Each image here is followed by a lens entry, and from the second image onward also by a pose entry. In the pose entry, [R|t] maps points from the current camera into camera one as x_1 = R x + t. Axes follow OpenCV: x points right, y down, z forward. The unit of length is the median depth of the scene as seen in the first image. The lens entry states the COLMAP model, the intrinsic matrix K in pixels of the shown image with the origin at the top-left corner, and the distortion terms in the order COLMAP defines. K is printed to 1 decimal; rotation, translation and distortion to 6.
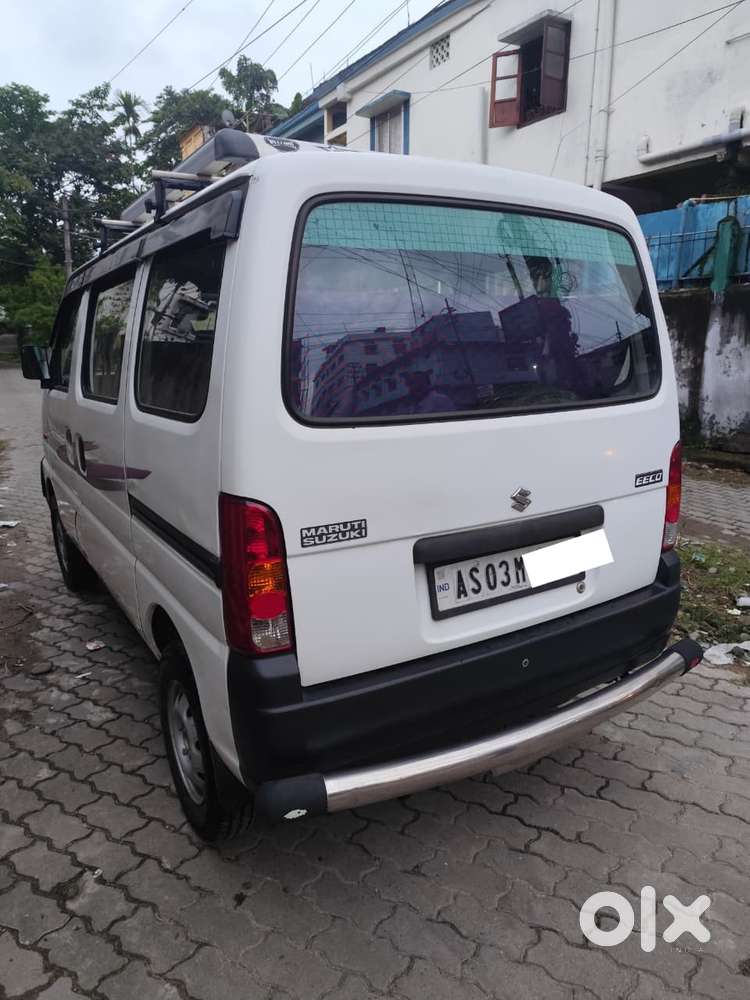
lens RADIAL K [[684.9, 0, 377.7], [0, 684.9, 494.6], [0, 0, 1]] dist [0.030083, -0.031923]
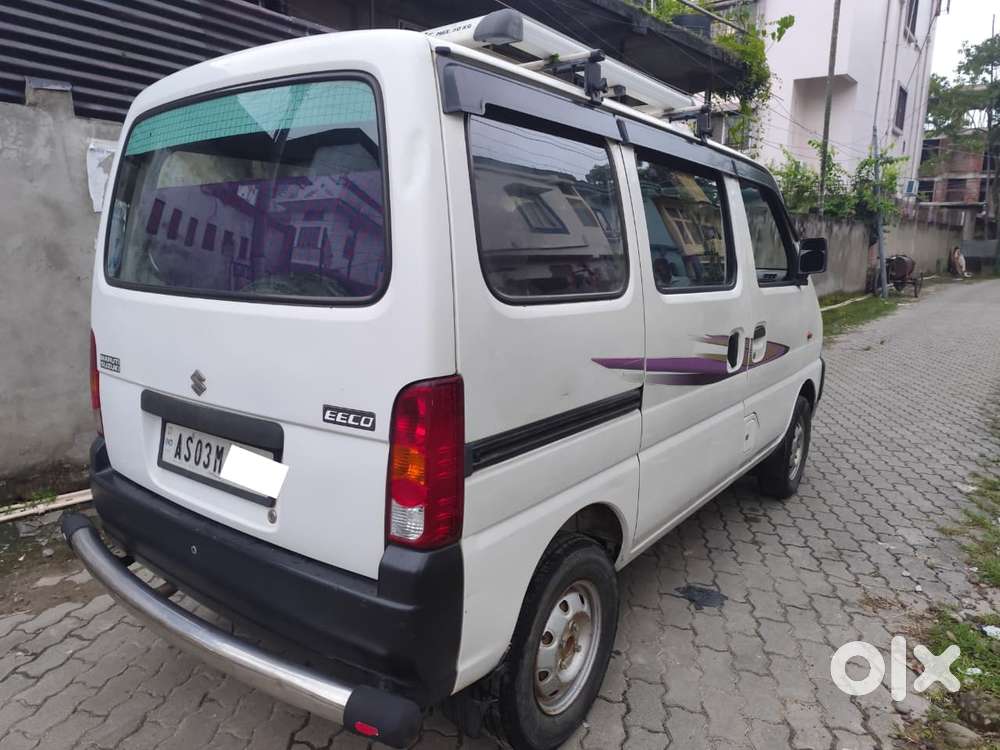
lens RADIAL K [[684.9, 0, 498.2], [0, 684.9, 369.5], [0, 0, 1]] dist [0.030083, -0.031923]
pose [[0.358994, 0.177088, -0.916386, 0.974875], [-0.216836, 0.970795, 0.102657, -0.158828], [0.907802, 0.161853, 0.386909, 0.773316]]
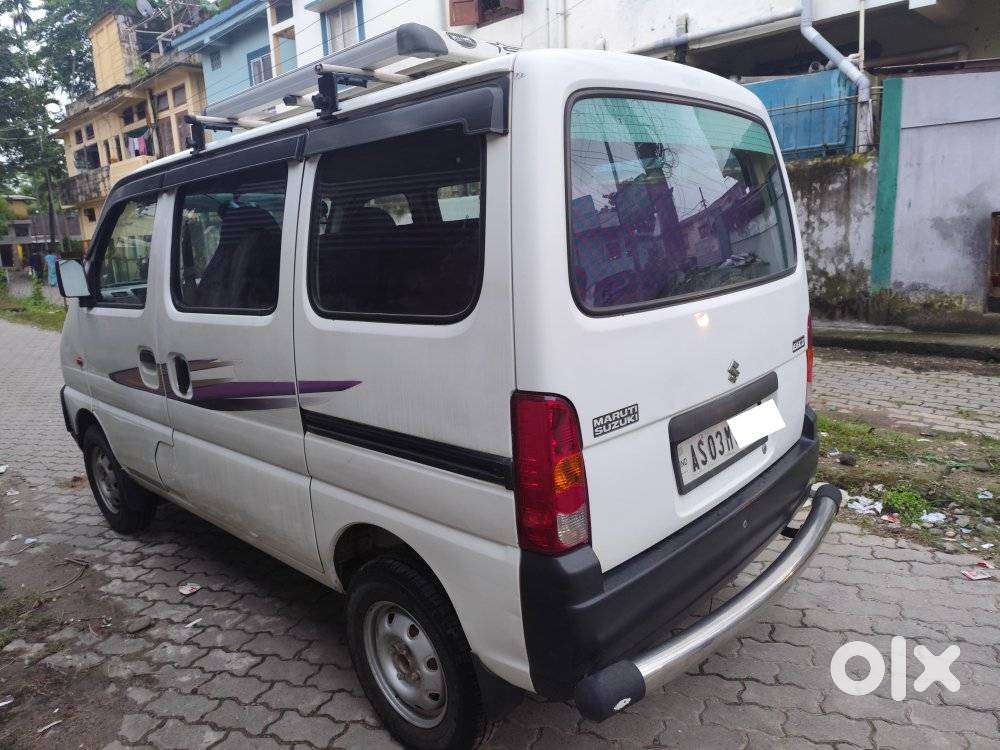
lens RADIAL K [[684.9, 0, 505.8], [0, 684.9, 370.5], [0, 0, 1]] dist [0.030083, -0.031923]
pose [[0.964283, -0.095873, 0.246914, -0.305957], [0.101930, 0.994721, -0.011836, -0.014035], [-0.244476, 0.036581, 0.968965, 0.036357]]
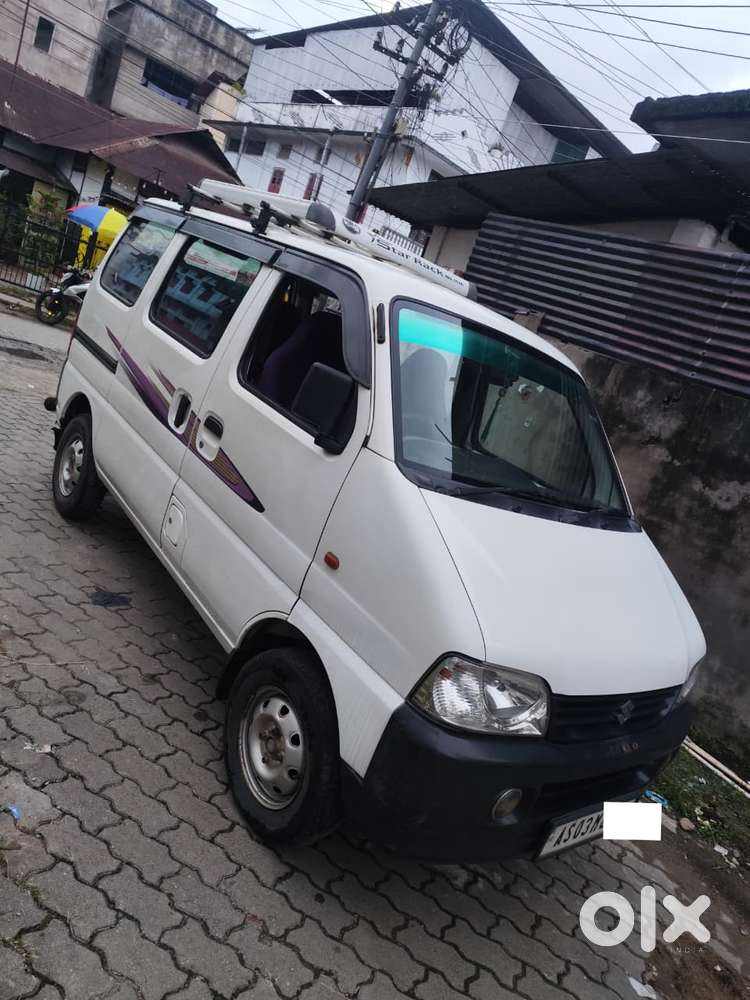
lens RADIAL K [[684.9, 0, 374.0], [0, 684.9, 495.0], [0, 0, 1]] dist [0.030083, -0.031923]
pose [[-0.934343, -0.310110, -0.175597, -0.138494], [-0.356090, 0.832072, 0.425272, -0.696043], [0.014228, 0.459878, -0.887868, 2.807355]]
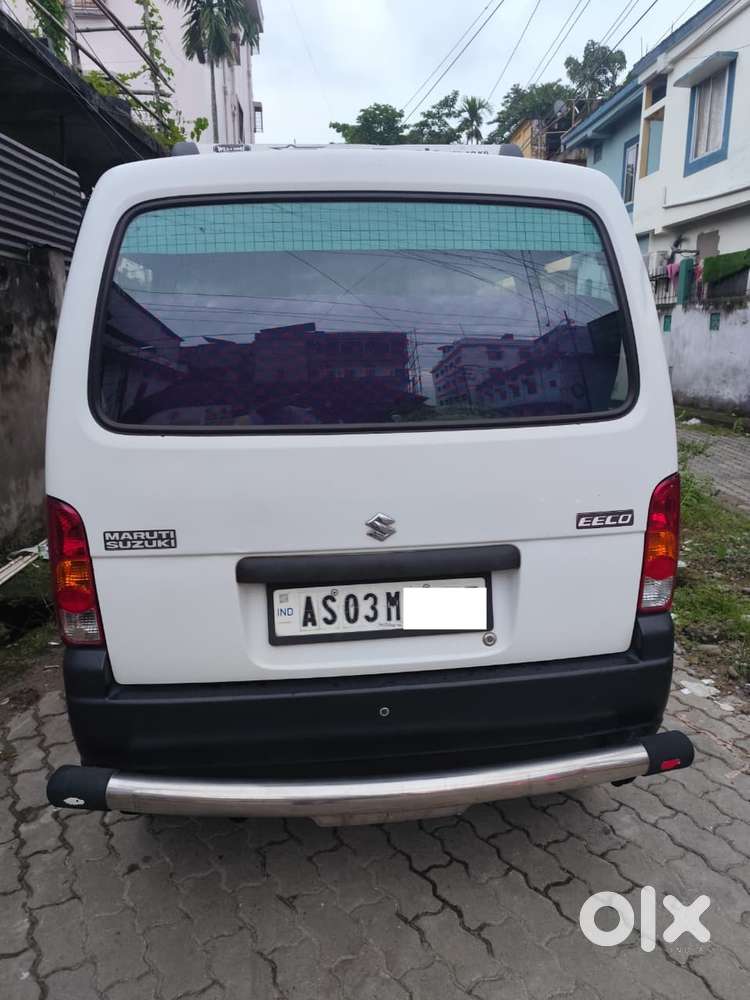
lens RADIAL K [[684.9, 0, 393.3], [0, 684.9, 497.1], [0, 0, 1]] dist [0.030083, -0.031923]
pose [[0.901392, 0.094482, -0.422571, 0.455783], [-0.089440, 0.995485, 0.031794, -0.047017], [0.423667, 0.009136, 0.905772, 0.159919]]
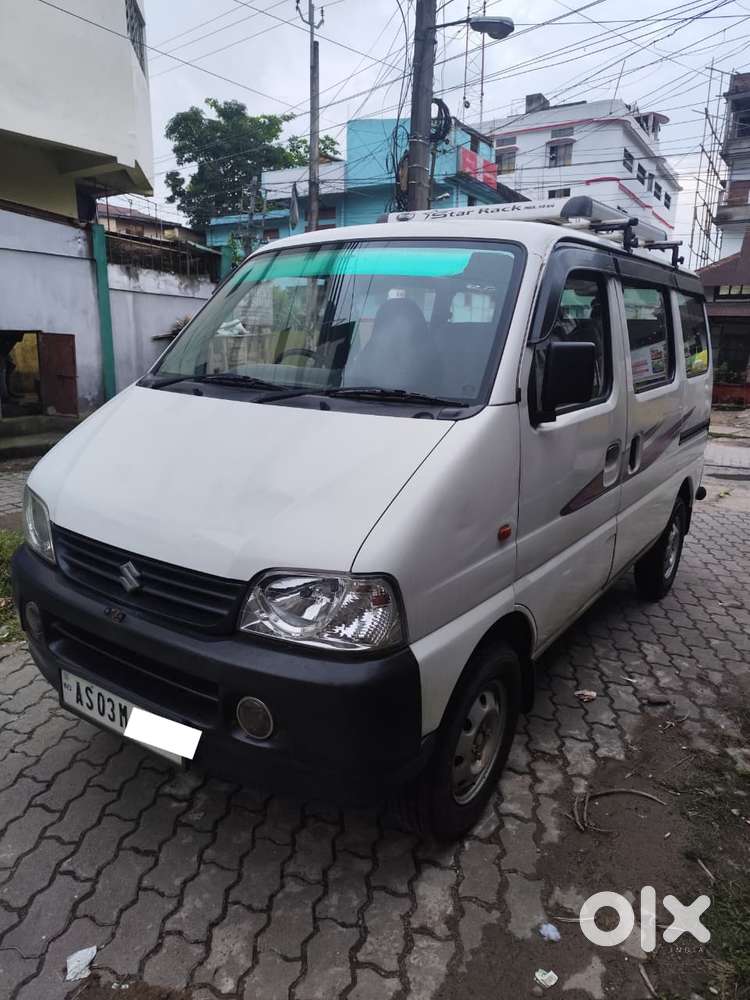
lens RADIAL K [[684.9, 0, 379.5], [0, 684.9, 499.9], [0, 0, 1]] dist [0.030083, -0.031923]
pose [[-0.393777, -0.220101, 0.892466, -1.488901], [0.179692, 0.933745, 0.309566, -0.461372], [-0.901471, 0.282269, -0.328137, 2.112113]]
